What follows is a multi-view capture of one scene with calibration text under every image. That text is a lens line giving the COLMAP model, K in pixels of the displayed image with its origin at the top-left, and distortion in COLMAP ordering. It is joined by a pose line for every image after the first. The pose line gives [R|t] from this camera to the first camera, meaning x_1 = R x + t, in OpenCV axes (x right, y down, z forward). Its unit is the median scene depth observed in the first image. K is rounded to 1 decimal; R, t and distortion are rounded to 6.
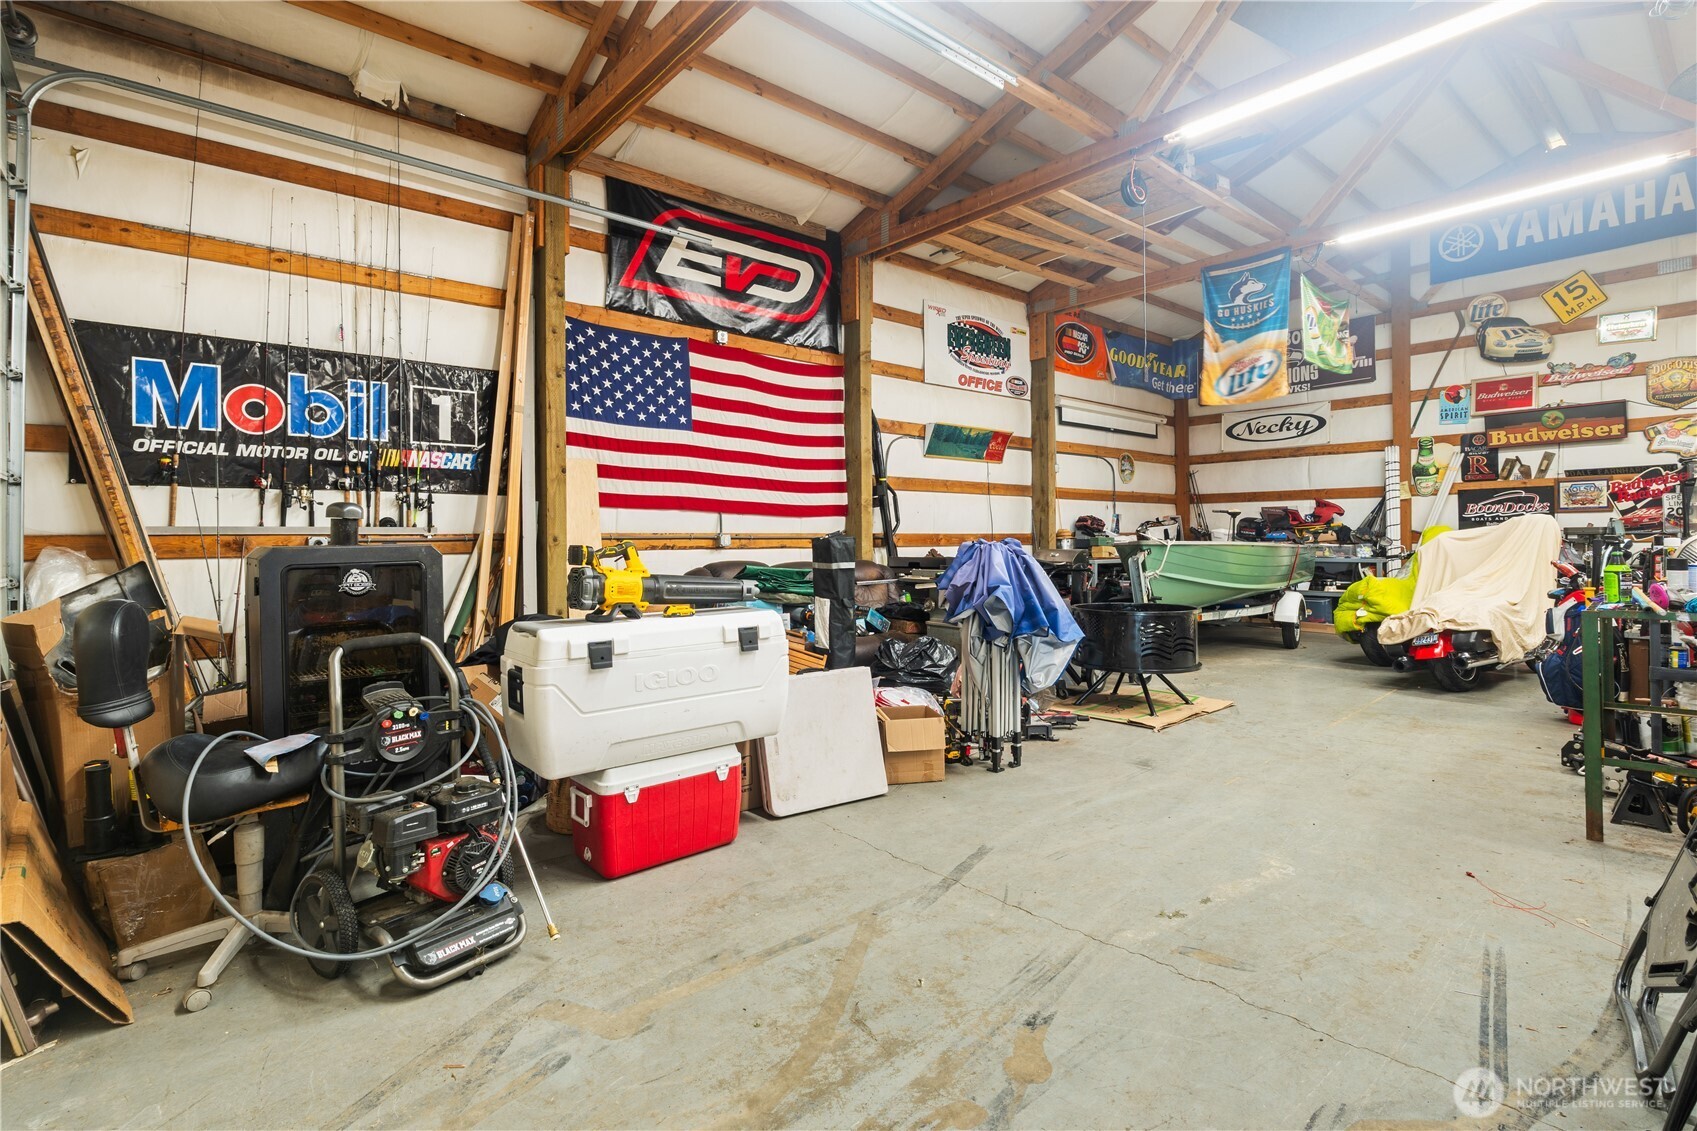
lens RADIAL K [[797.9, 0, 872.2], [0, 797.9, 537.9], [0, 0, 1]] dist [-0.003138, 0.000391]
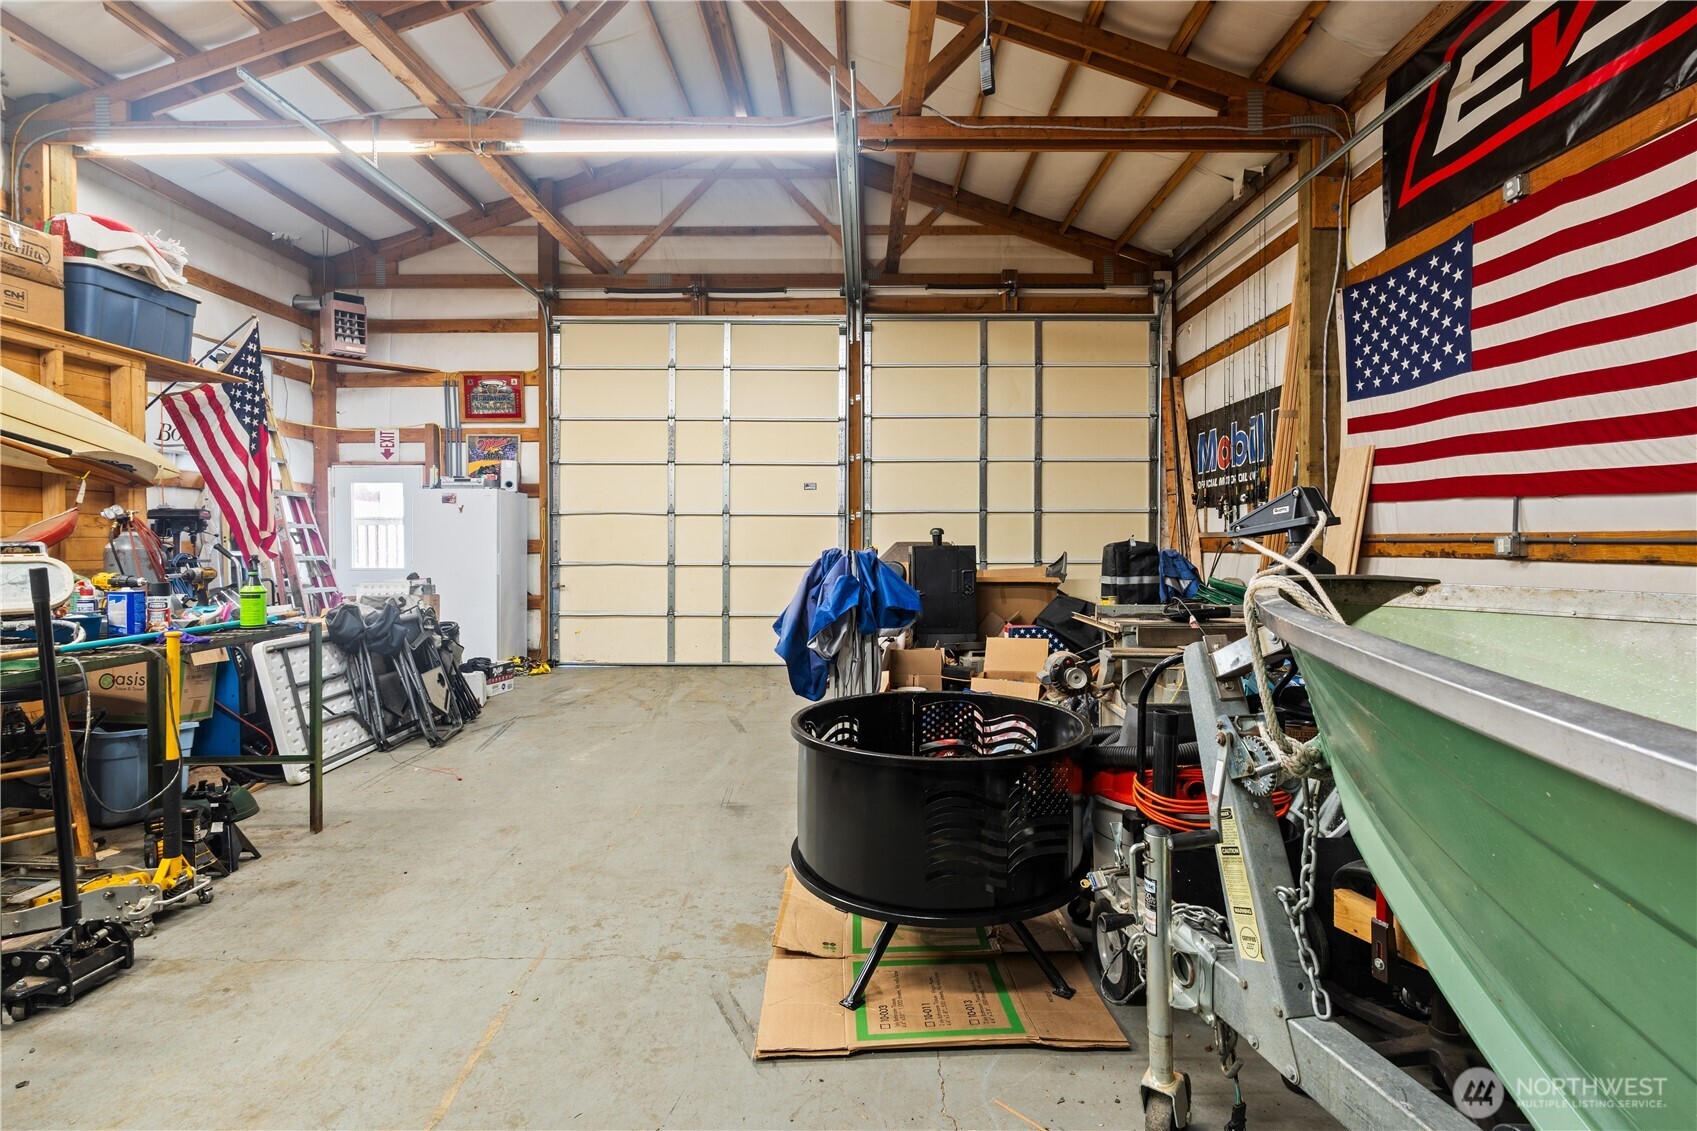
lens RADIAL K [[797.9, 0, 859.2], [0, 797.9, 555.4], [0, 0, 1]] dist [-0.003138, 0.000391]
pose [[-0.659446, 0.023160, -0.751395, 0.444267], [0.010206, 0.999709, 0.021856, -0.005781], [0.751683, 0.006744, -0.659490, 0.824907]]
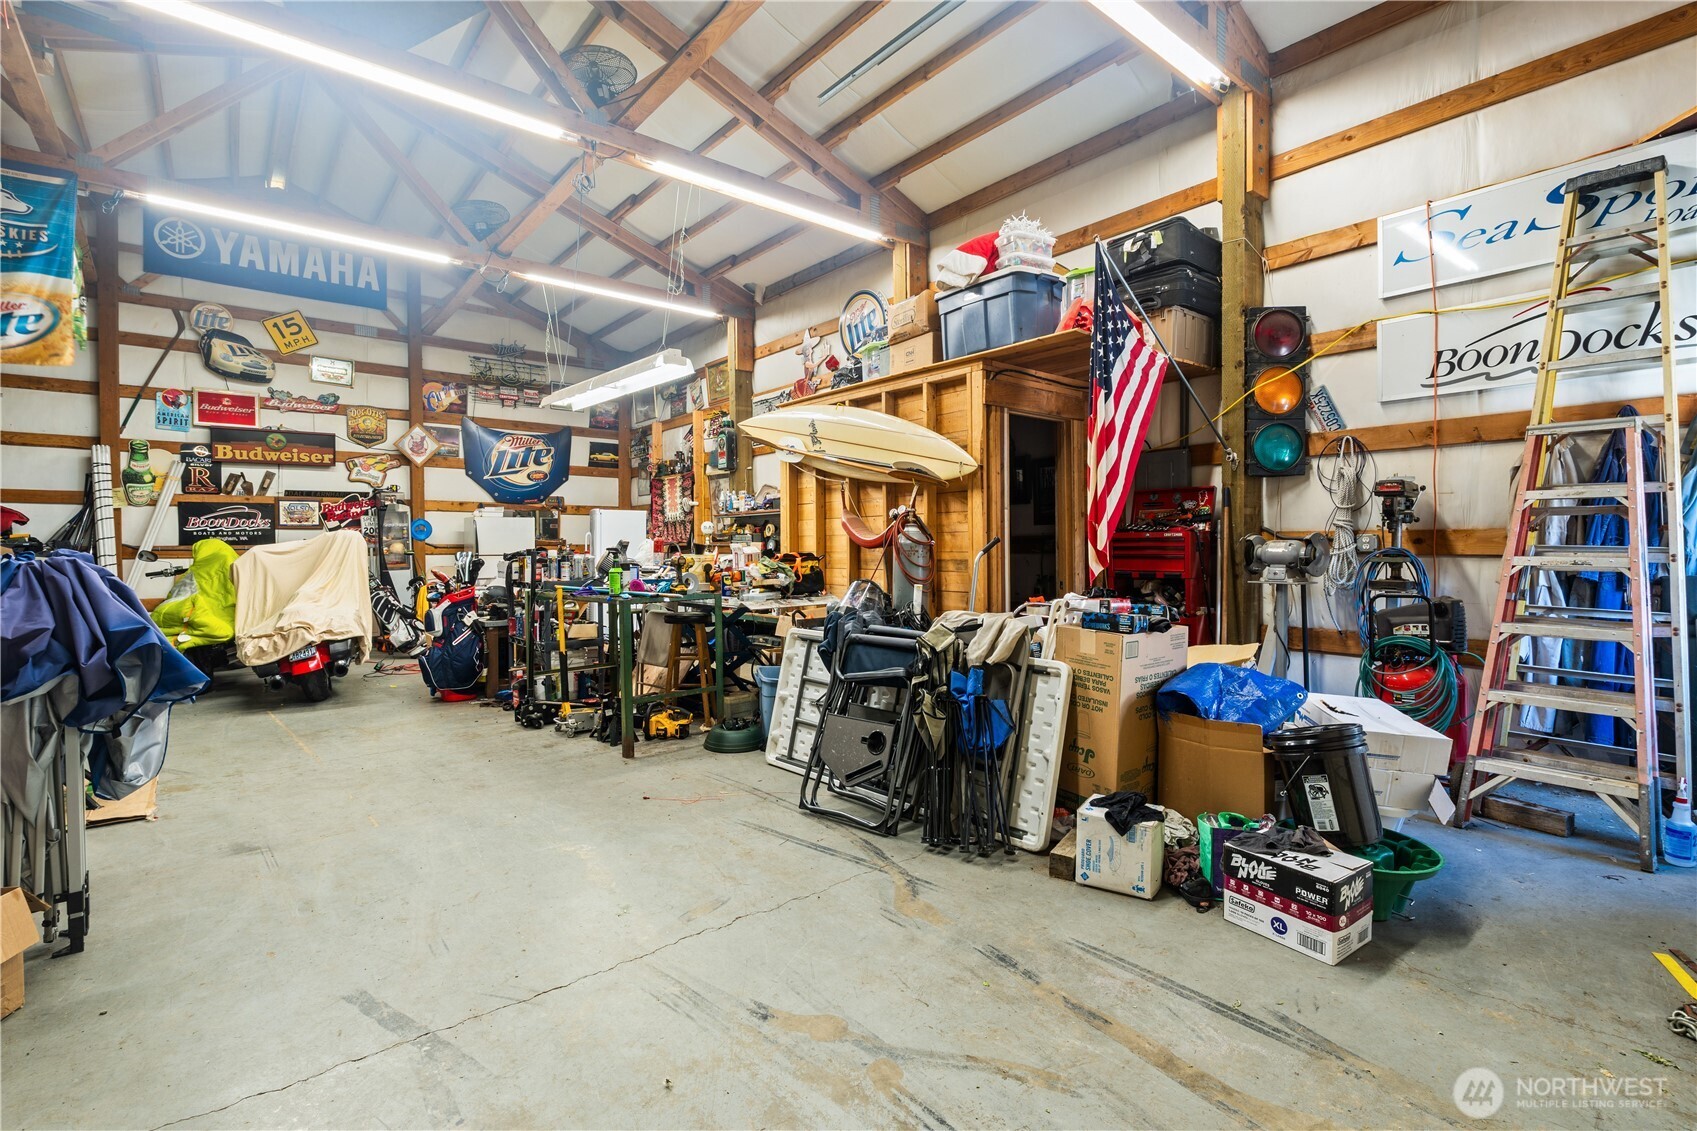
lens RADIAL K [[797.9, 0, 847.3], [0, 797.9, 559.4], [0, 0, 1]] dist [-0.003138, 0.000391]
pose [[0.039039, -0.010843, 0.999179, -0.189983], [0.005026, 0.999931, 0.010655, 0.001916], [-0.999225, 0.004606, 0.039091, 0.197096]]
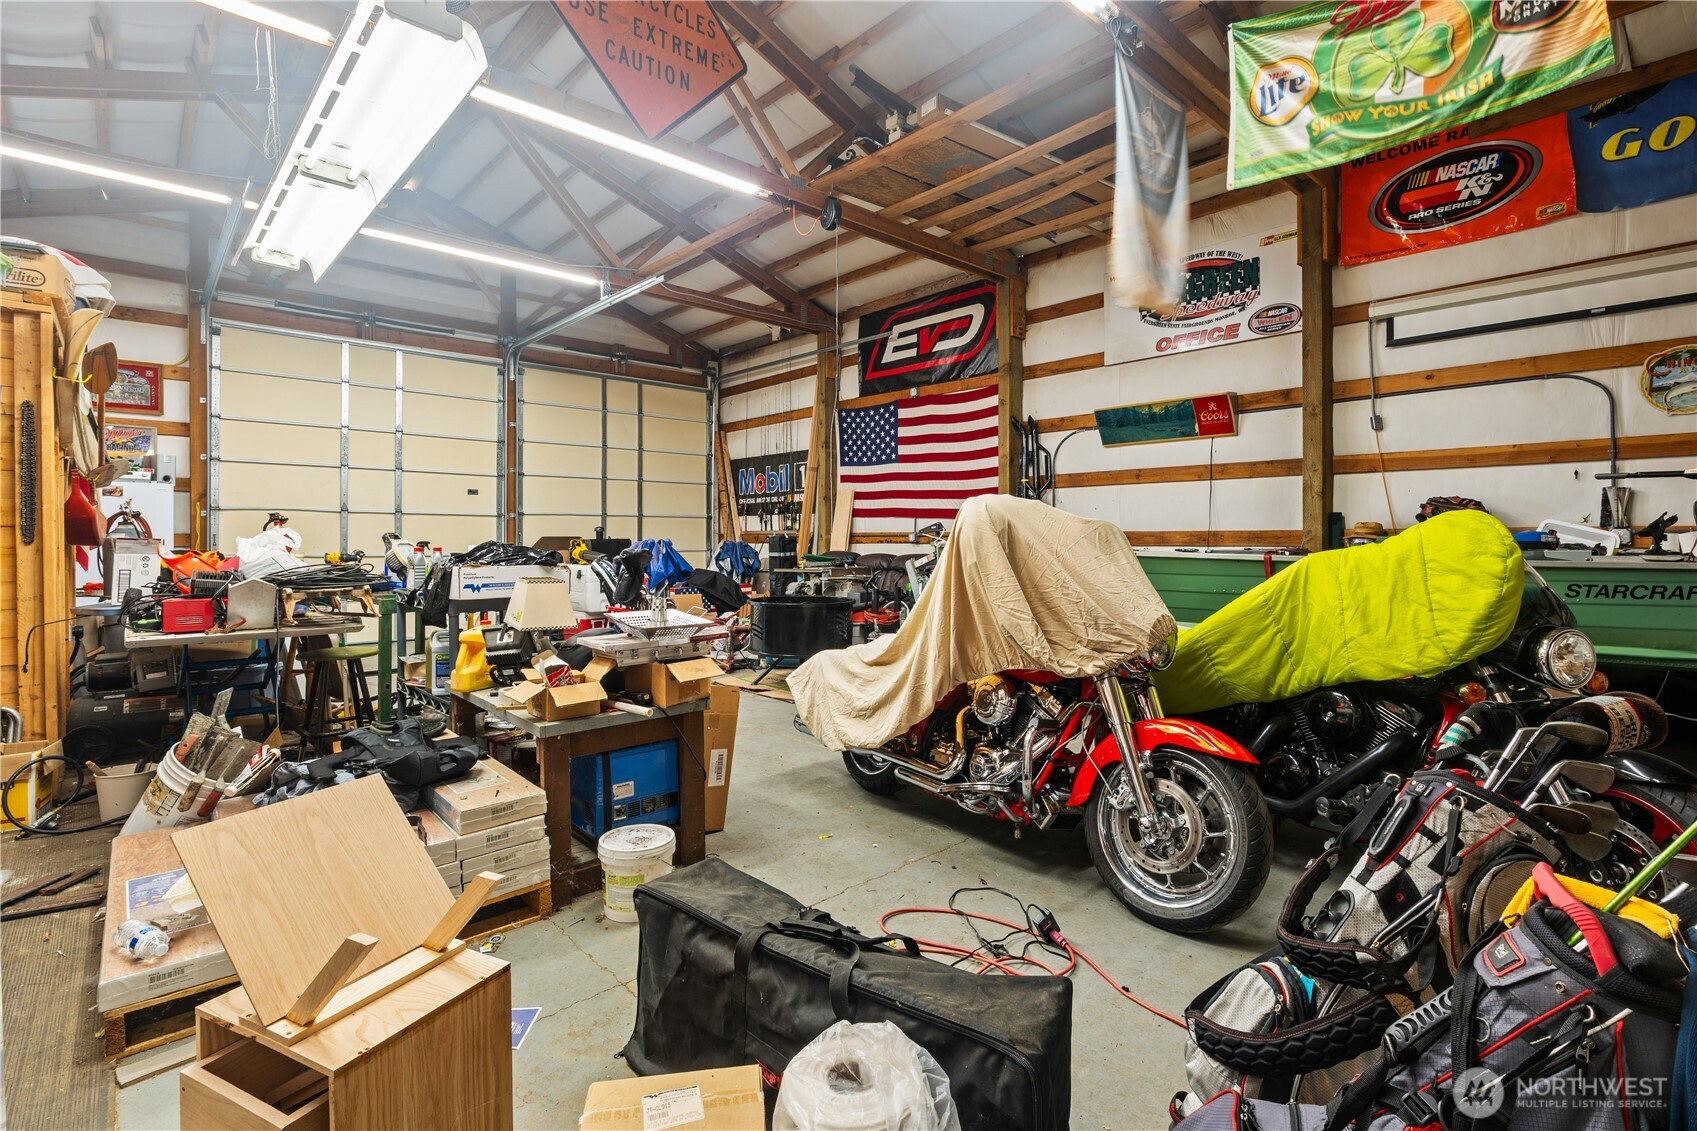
lens RADIAL K [[797.9, 0, 872.5], [0, 797.9, 533.2], [0, 0, 1]] dist [-0.003138, 0.000391]
pose [[0.043631, 0.003455, -0.999042, 0.967270], [0.003882, 0.999986, 0.003628, -0.008020], [0.999040, -0.004037, 0.043617, 0.696613]]
